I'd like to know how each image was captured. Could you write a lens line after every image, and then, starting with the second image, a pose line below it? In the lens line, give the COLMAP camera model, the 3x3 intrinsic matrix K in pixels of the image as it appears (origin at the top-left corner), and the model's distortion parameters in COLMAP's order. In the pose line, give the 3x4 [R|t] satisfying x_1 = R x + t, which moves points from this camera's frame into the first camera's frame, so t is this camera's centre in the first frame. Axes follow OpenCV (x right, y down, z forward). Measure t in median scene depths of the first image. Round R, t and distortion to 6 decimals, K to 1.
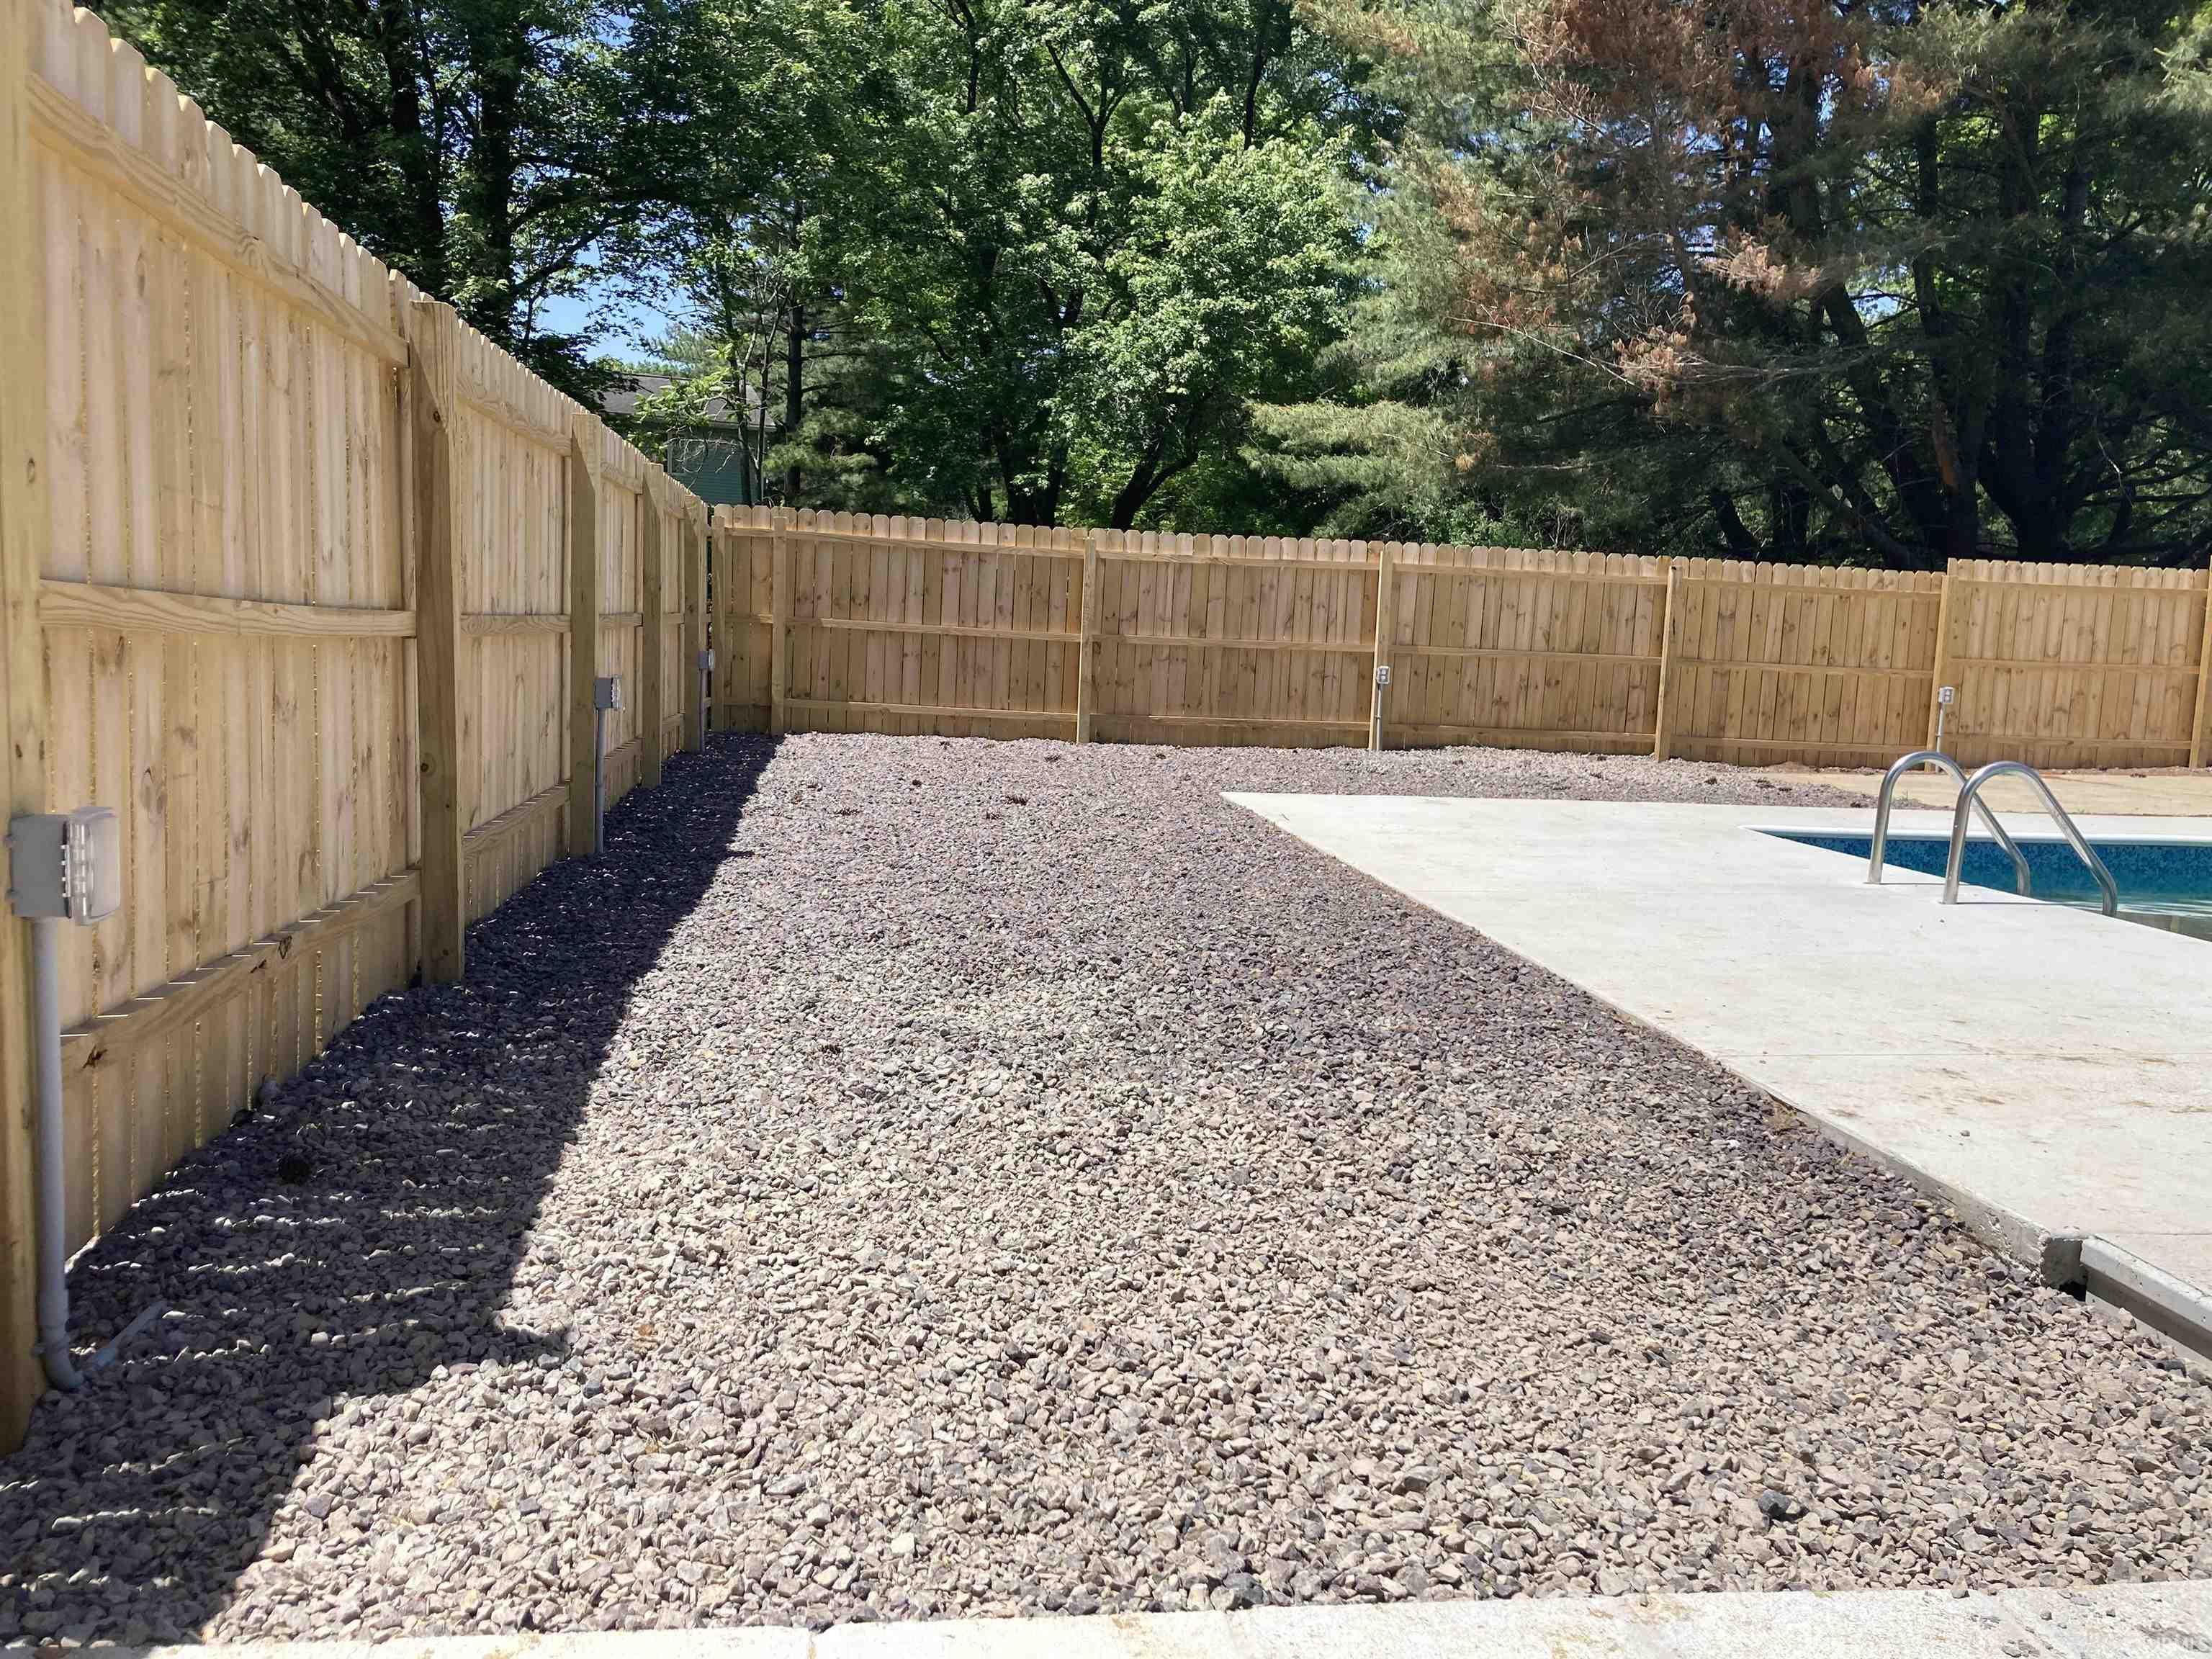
lens RADIAL K [[1798.9, 0, 1118.9], [0, 1798.9, 828.1], [0, 0, 1]] dist [0.030882, -0.033472]
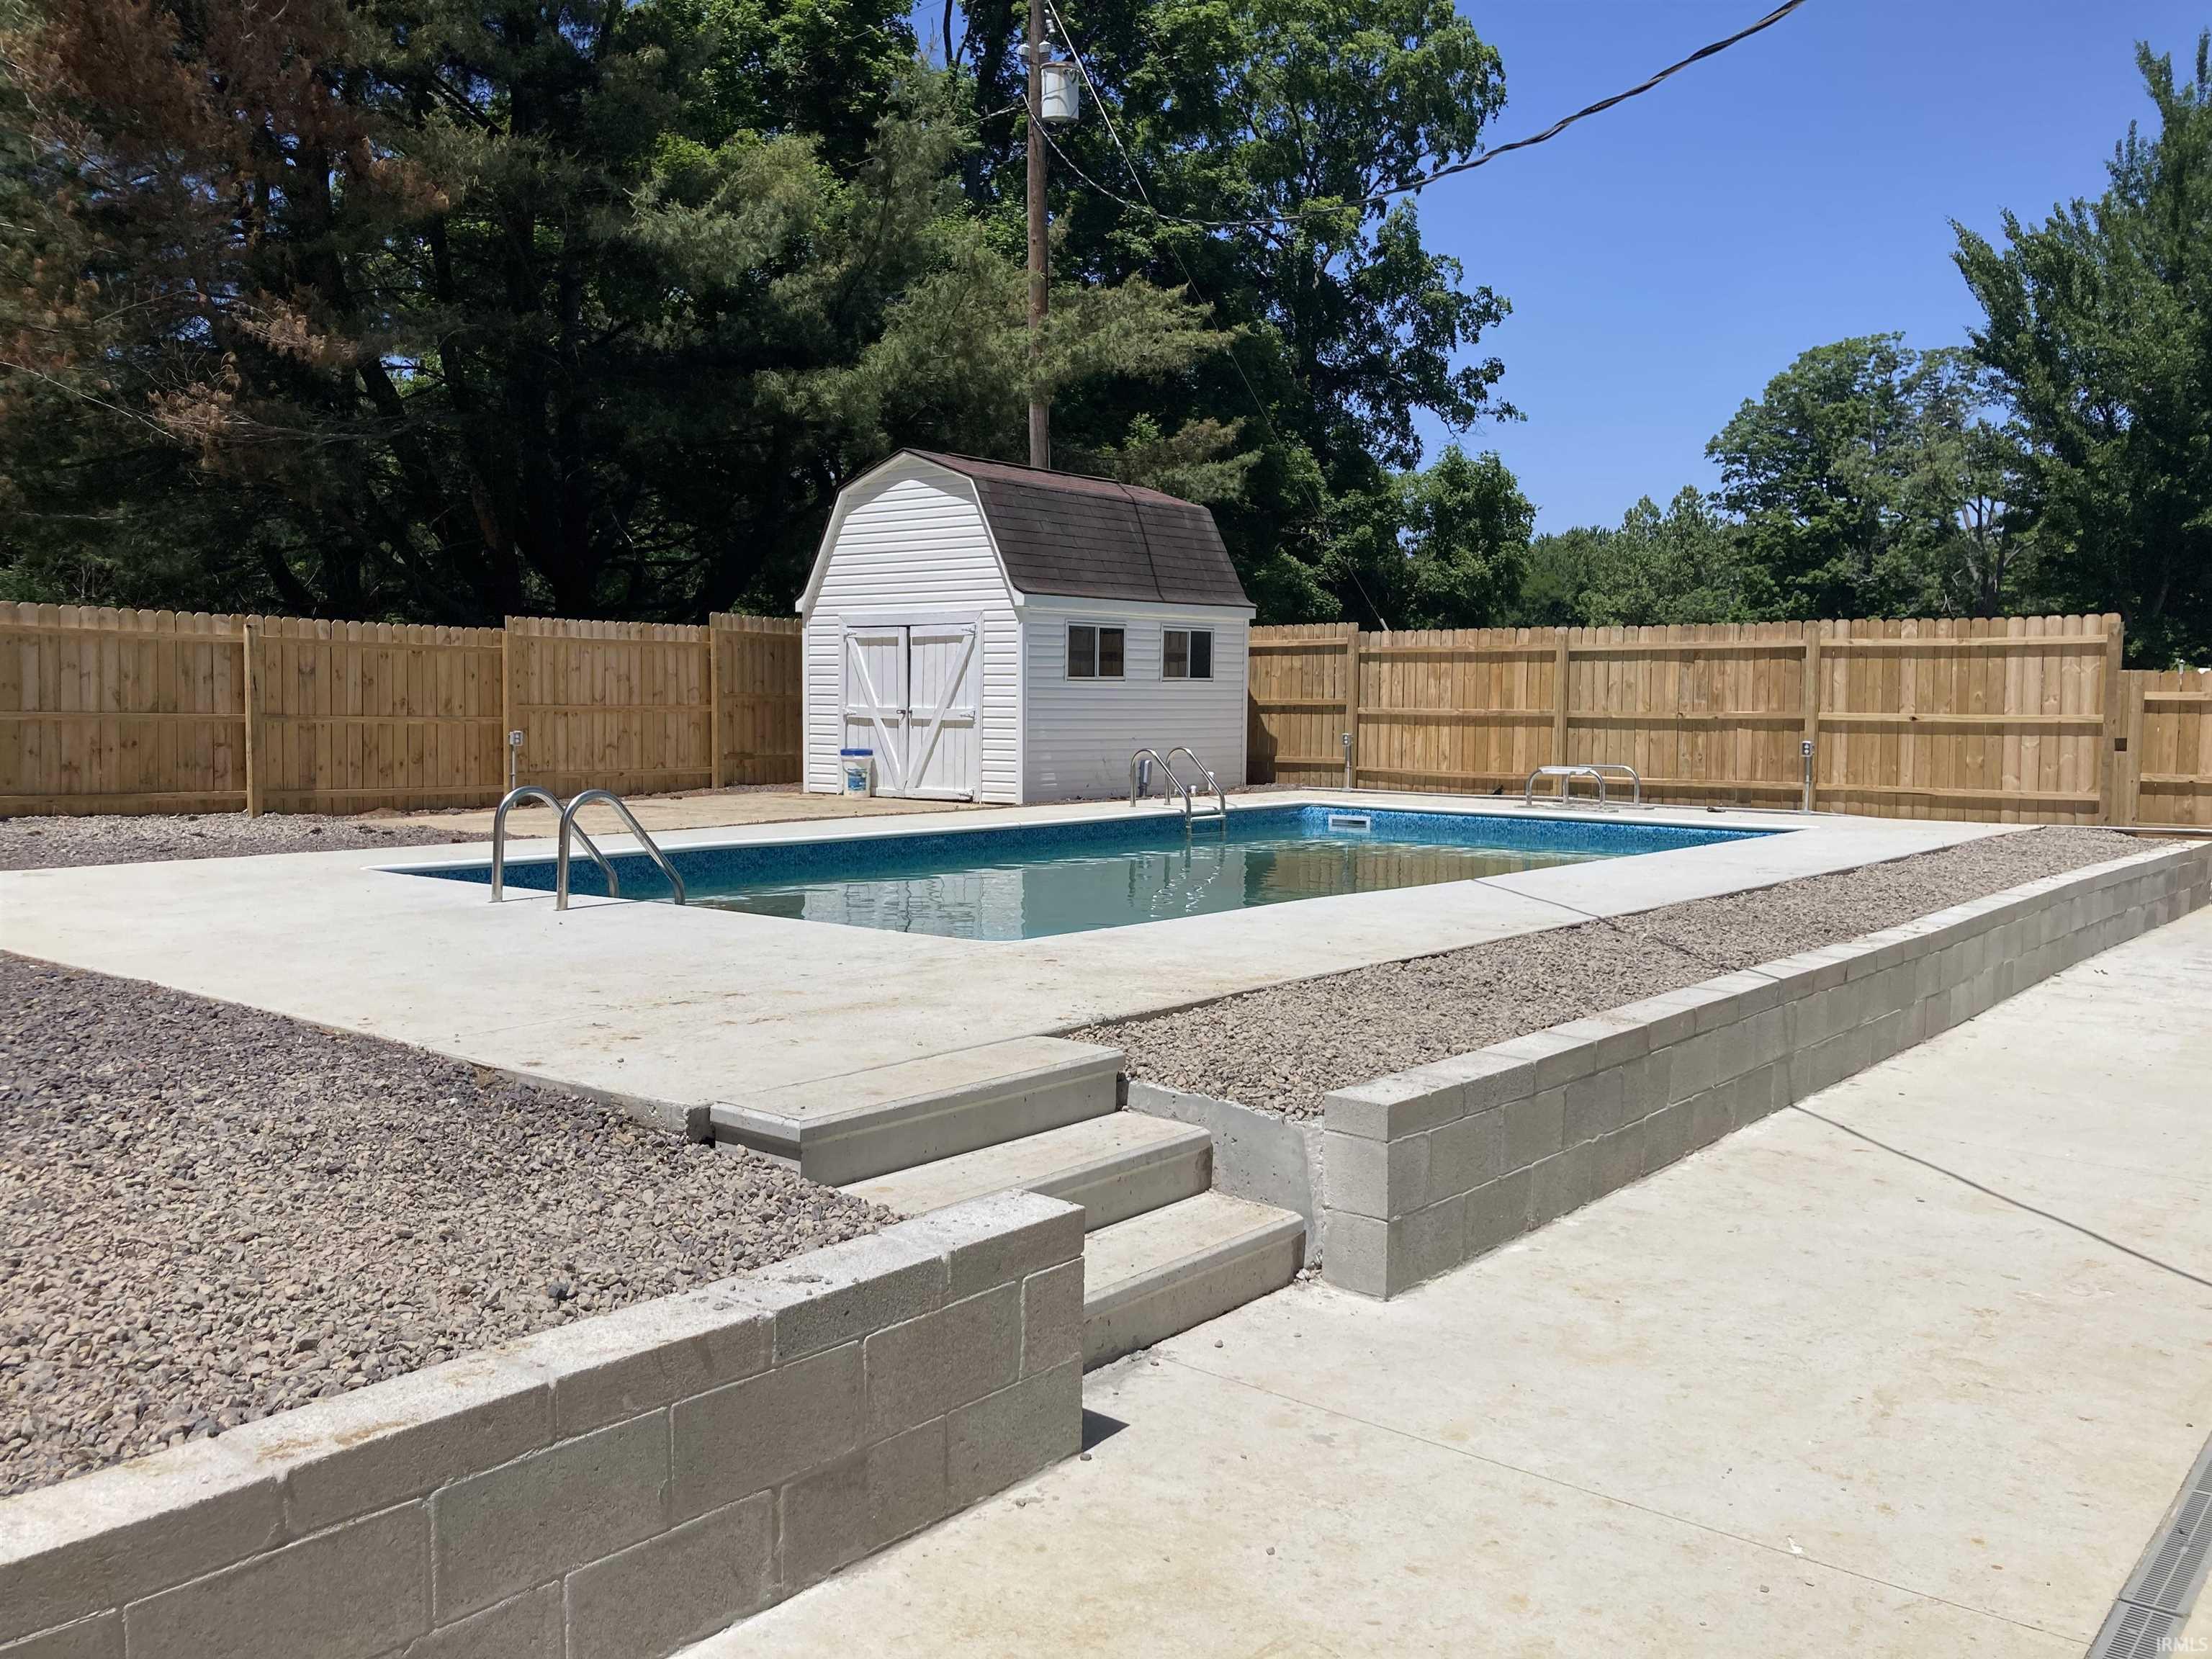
lens RADIAL K [[1798.9, 0, 1106.0], [0, 1798.9, 828.3], [0, 0, 1]] dist [0.030882, -0.033472]
pose [[0.726855, -0.081874, 0.681893, -0.098461], [0.099727, 0.994928, 0.013158, 0.007833], [-0.679512, 0.058439, 0.731333, -0.138440]]
